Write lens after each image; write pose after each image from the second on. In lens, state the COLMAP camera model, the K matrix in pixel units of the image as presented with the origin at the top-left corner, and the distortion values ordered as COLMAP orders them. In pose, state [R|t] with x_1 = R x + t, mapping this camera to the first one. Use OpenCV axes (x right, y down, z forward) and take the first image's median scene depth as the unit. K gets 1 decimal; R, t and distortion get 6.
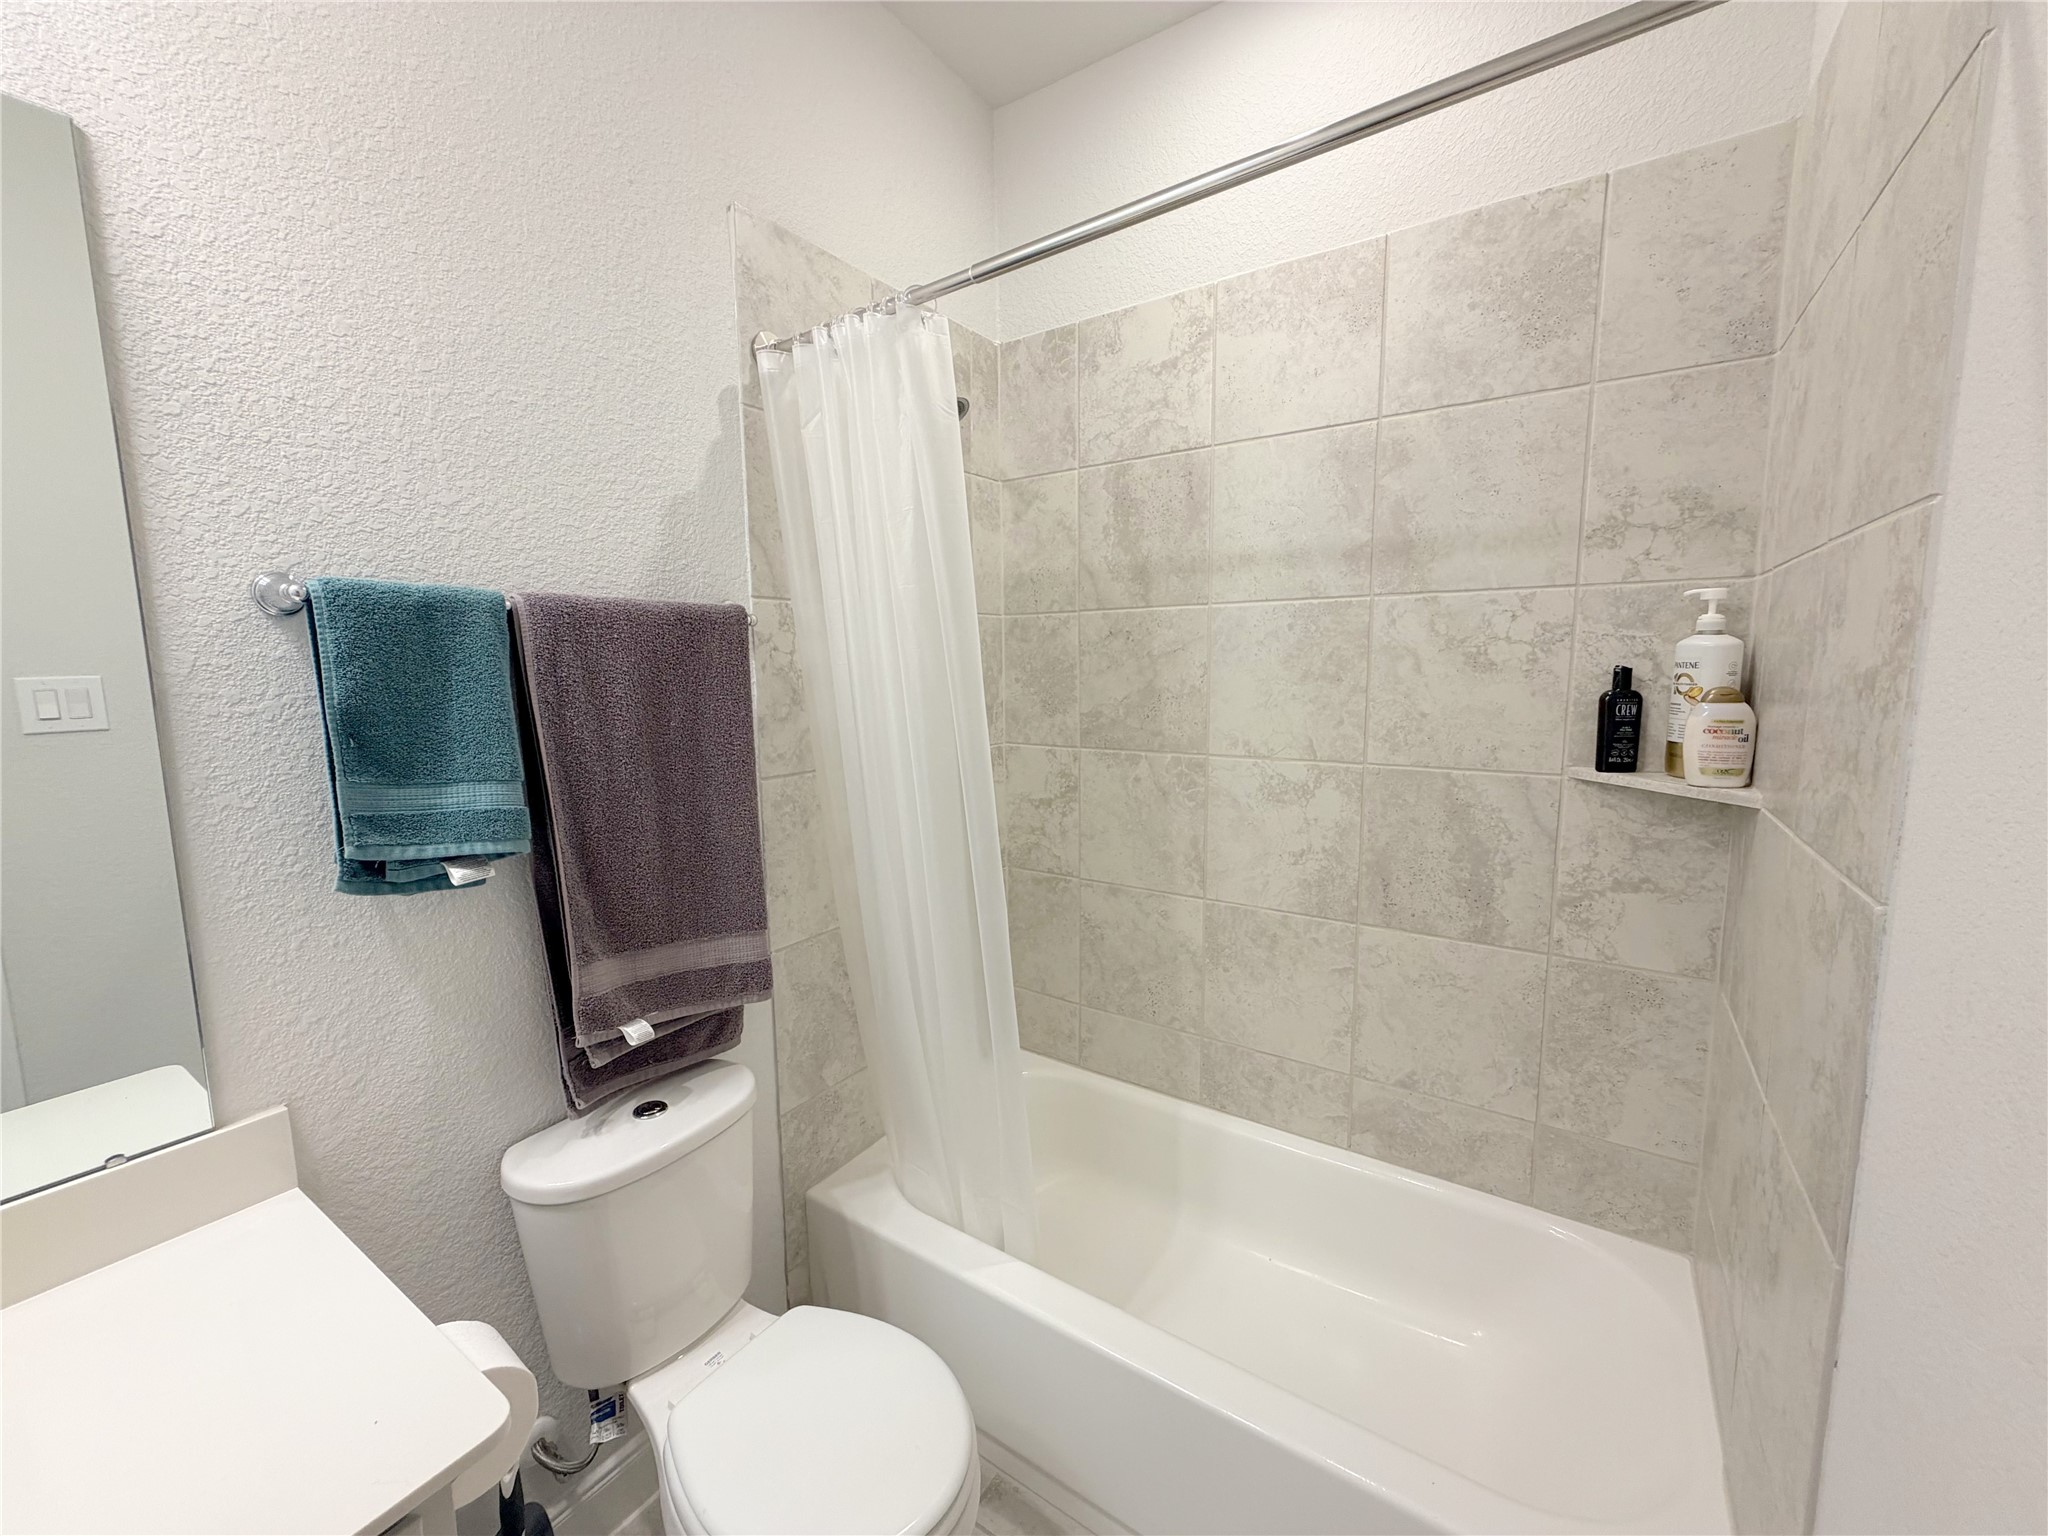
lens RADIAL K [[823.3, 0, 1017.6], [0, 823.3, 771.5], [0, 0, 1]] dist [-0.000967, 0.000344]
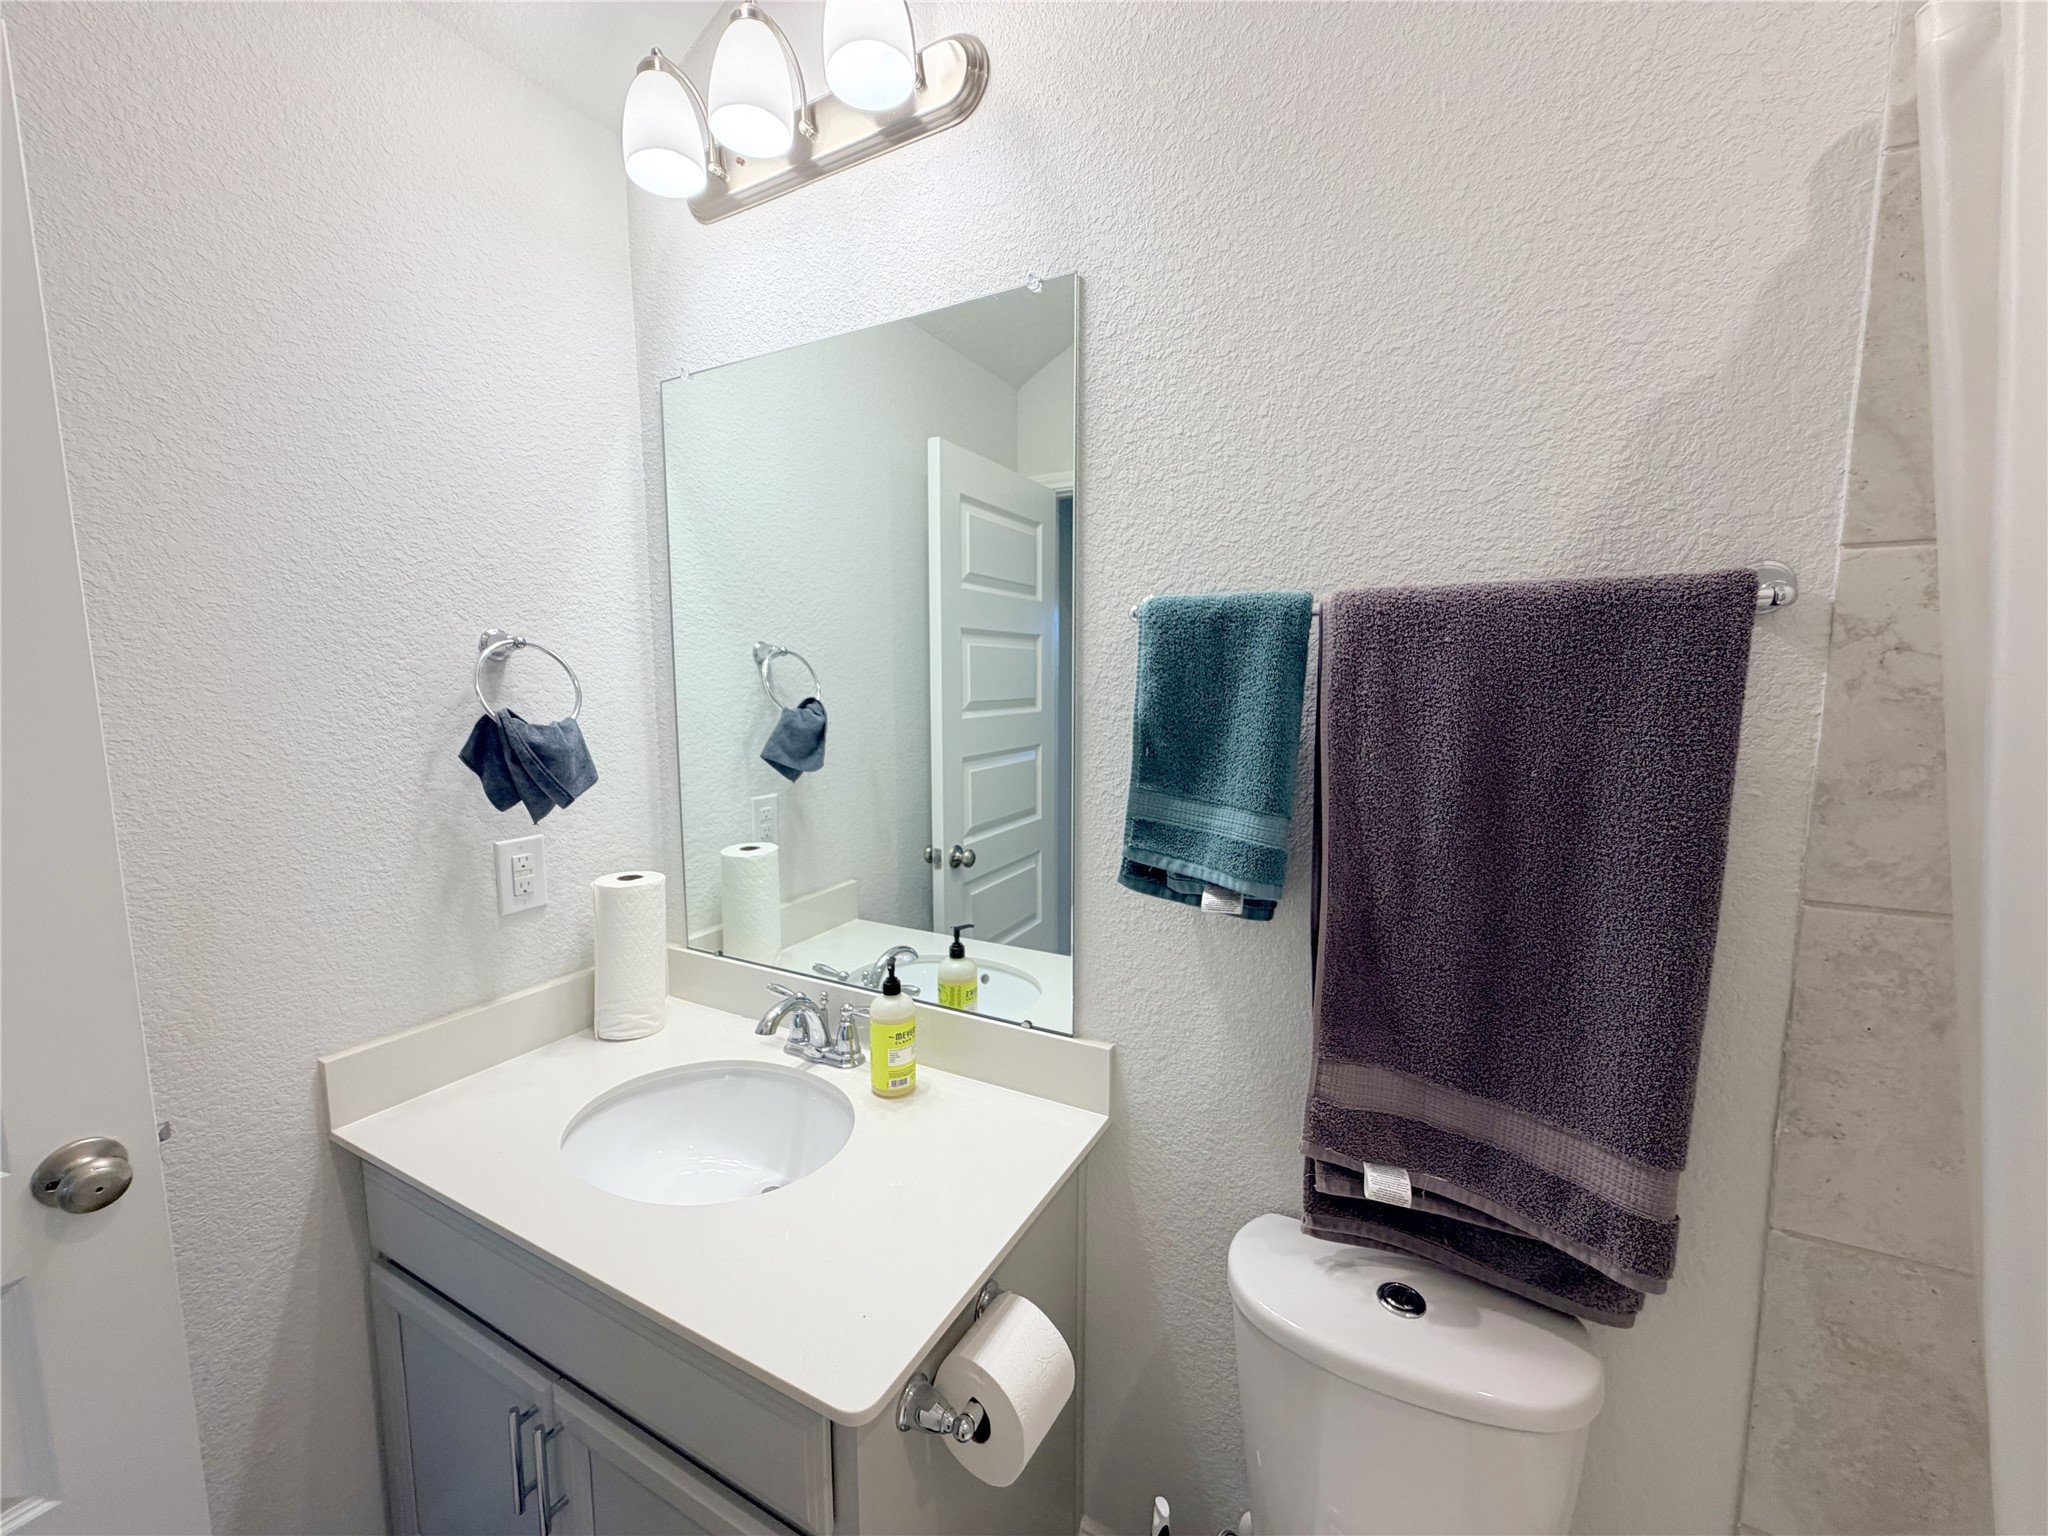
lens RADIAL K [[823.3, 0, 1017.6], [0, 823.3, 771.5], [0, 0, 1]] dist [-0.000967, 0.000344]
pose [[0.082521, 0.128314, -0.988294, 0.188717], [-0.123951, 0.985298, 0.117575, -0.091103], [0.988851, 0.112797, 0.097213, 0.584238]]
